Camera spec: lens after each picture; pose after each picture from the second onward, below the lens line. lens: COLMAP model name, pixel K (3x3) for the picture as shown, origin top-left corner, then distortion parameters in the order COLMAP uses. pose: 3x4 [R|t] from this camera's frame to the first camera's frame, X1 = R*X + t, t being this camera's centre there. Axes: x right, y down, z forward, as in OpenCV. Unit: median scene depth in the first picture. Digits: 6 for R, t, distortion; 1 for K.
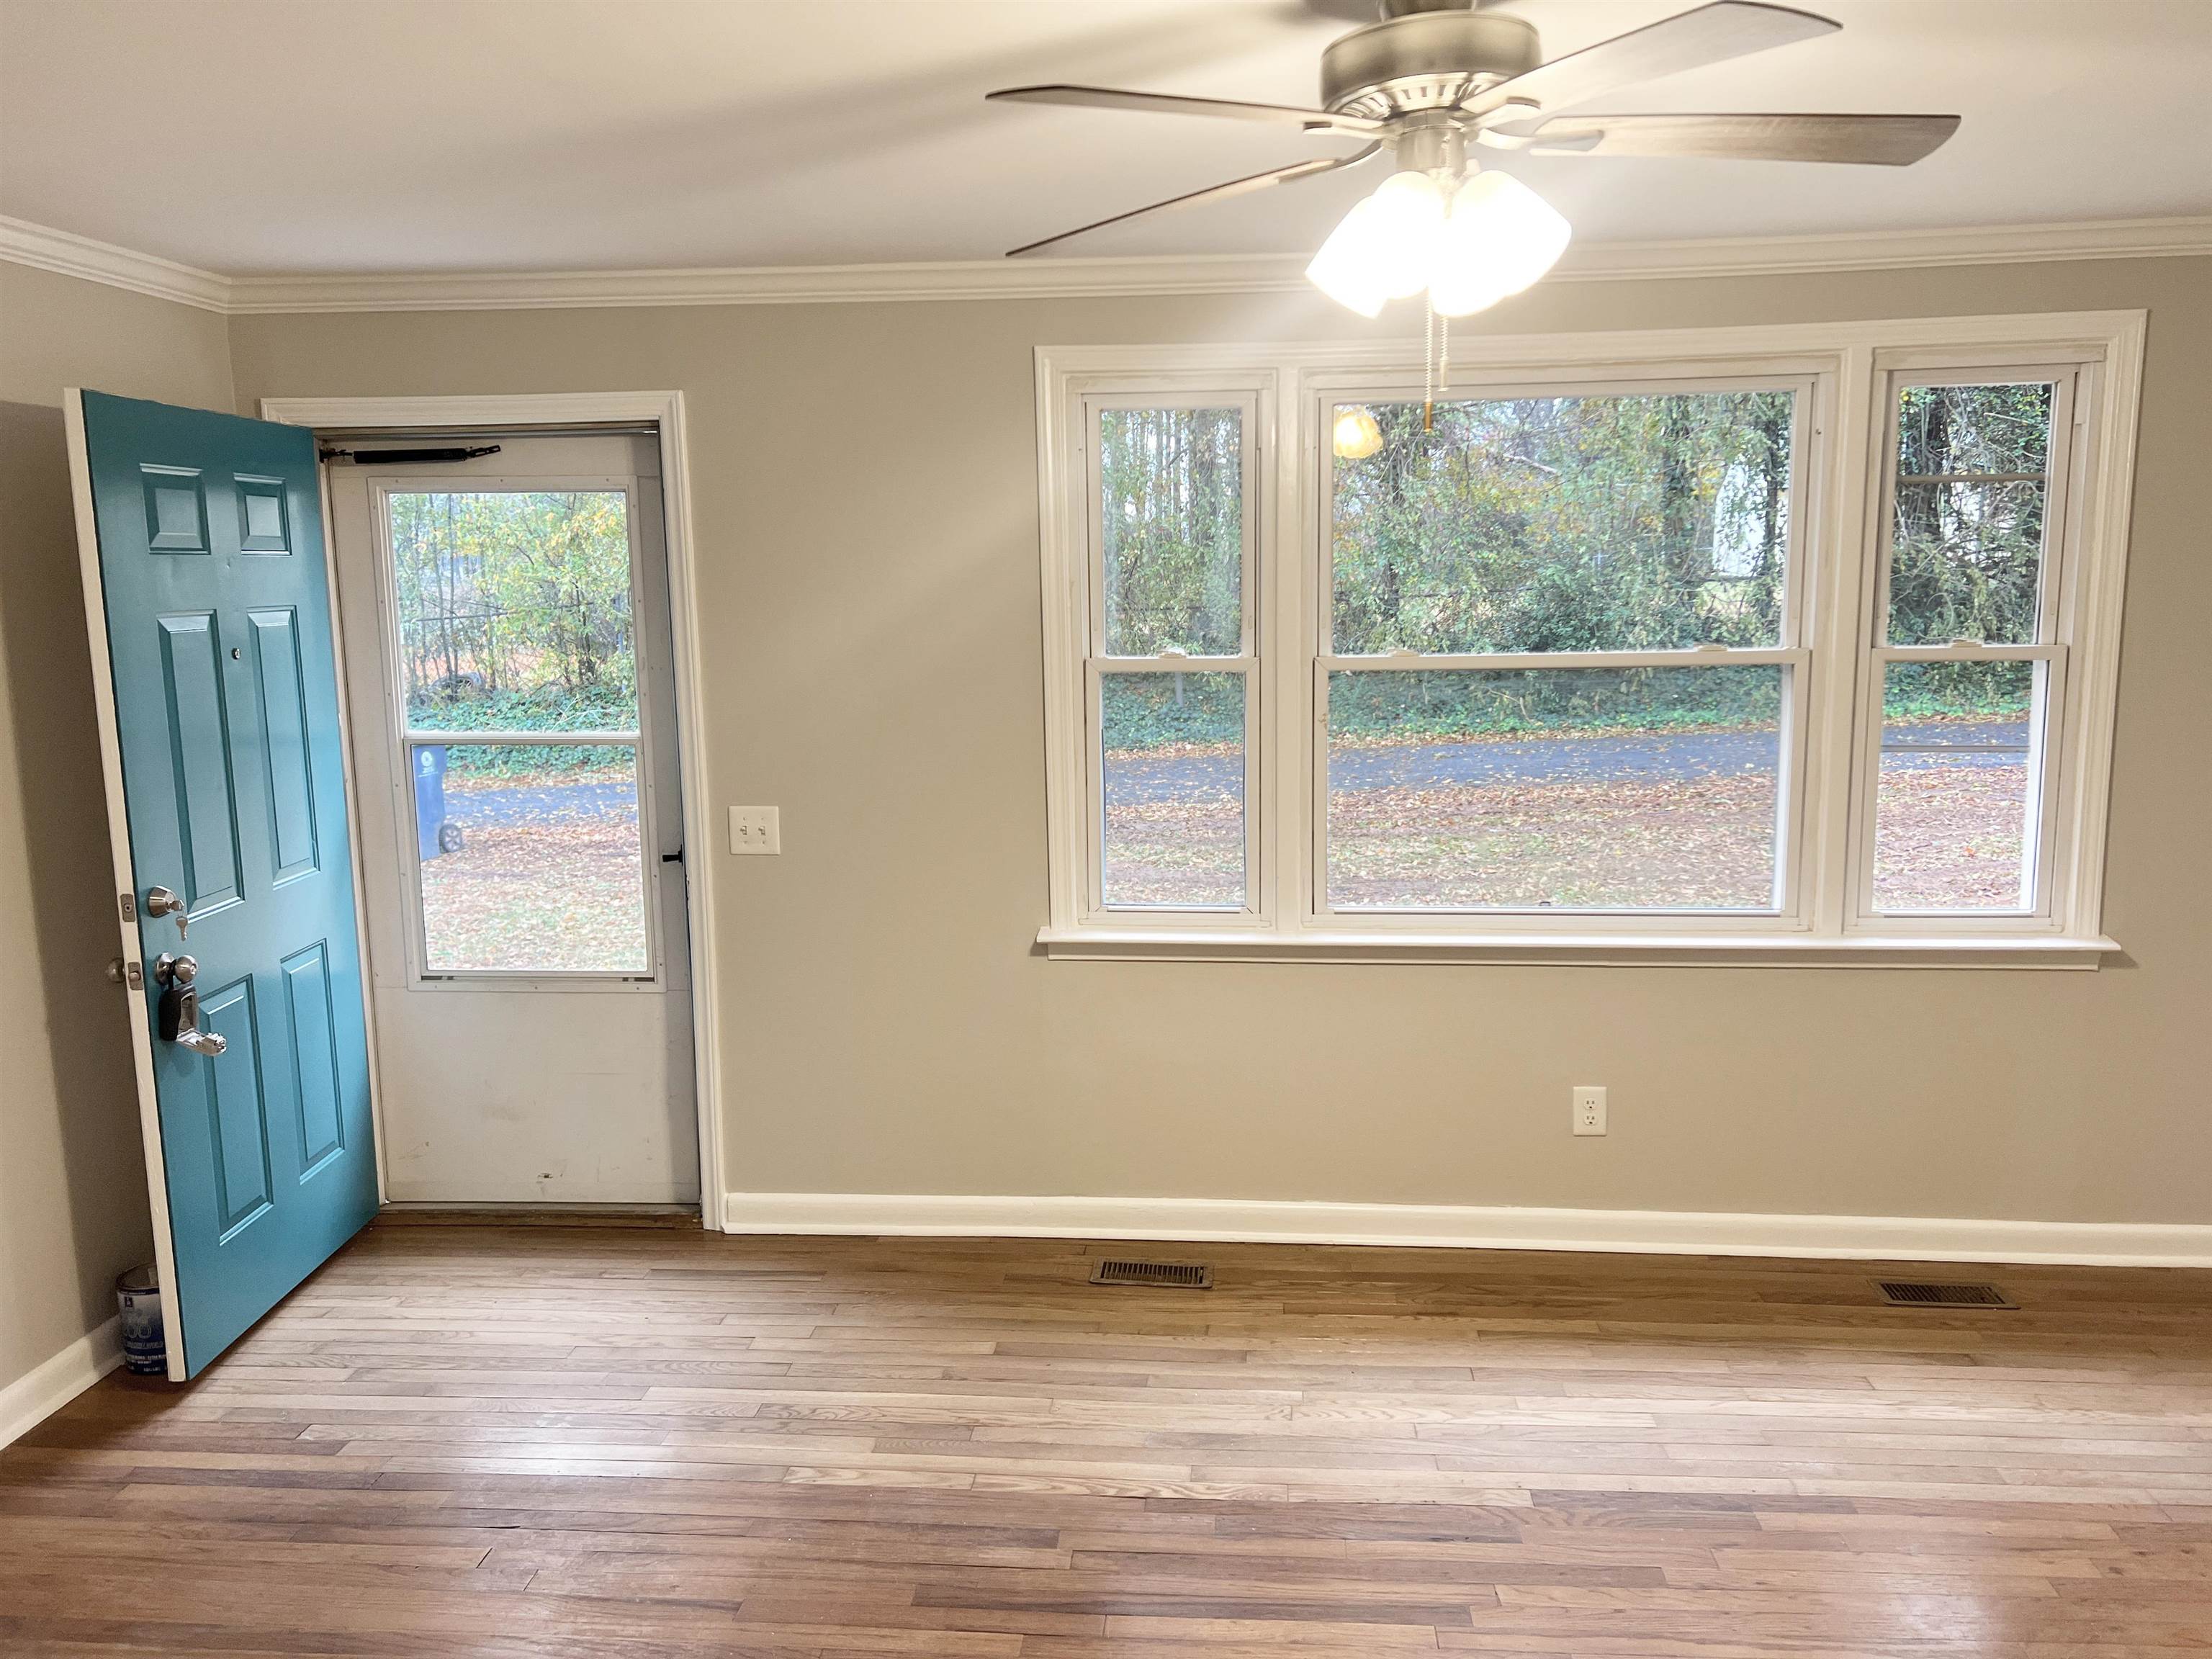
lens RADIAL K [[1637.0, 0, 1118.7], [0, 1637.0, 818.5], [0, 0, 1]] dist [0.059184, -0.066070]
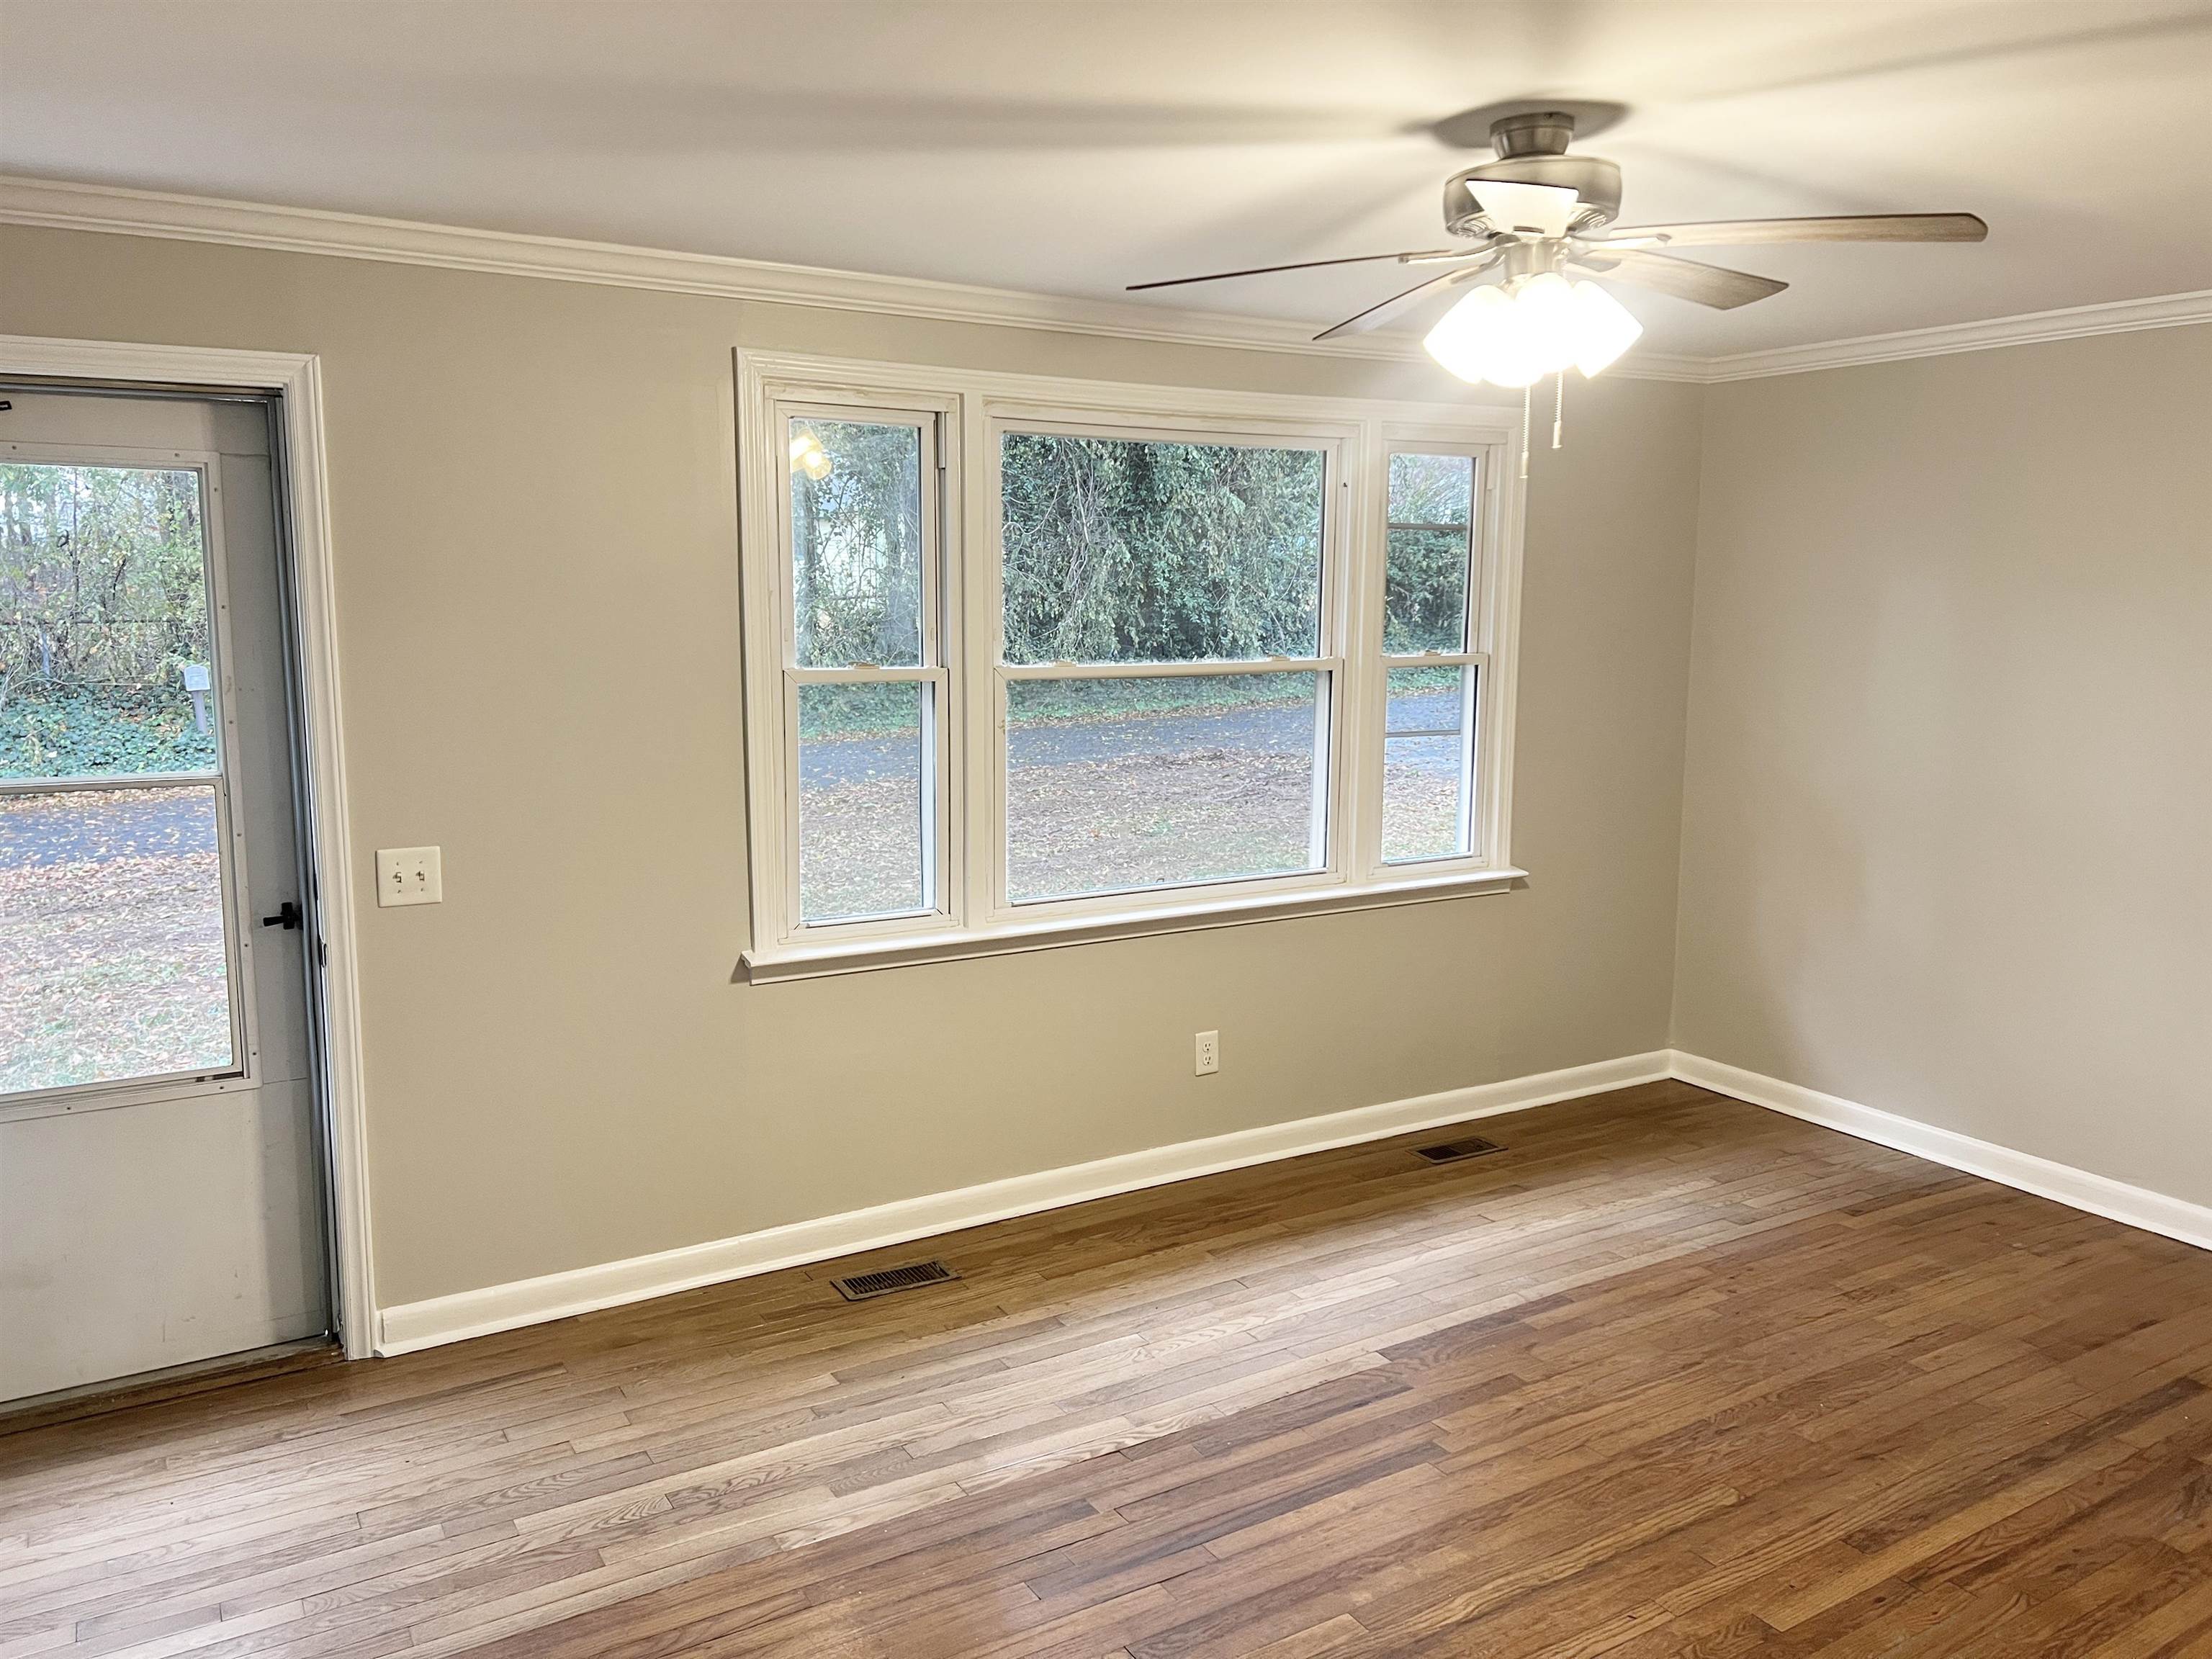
lens RADIAL K [[1637.0, 0, 1118.7], [0, 1637.0, 818.5], [0, 0, 1]] dist [0.059184, -0.066070]
pose [[0.809686, -0.064215, 0.583340, -0.461262], [0.070580, 0.997436, 0.011833, -0.007621], [-0.582604, 0.031591, 0.812142, 0.094898]]
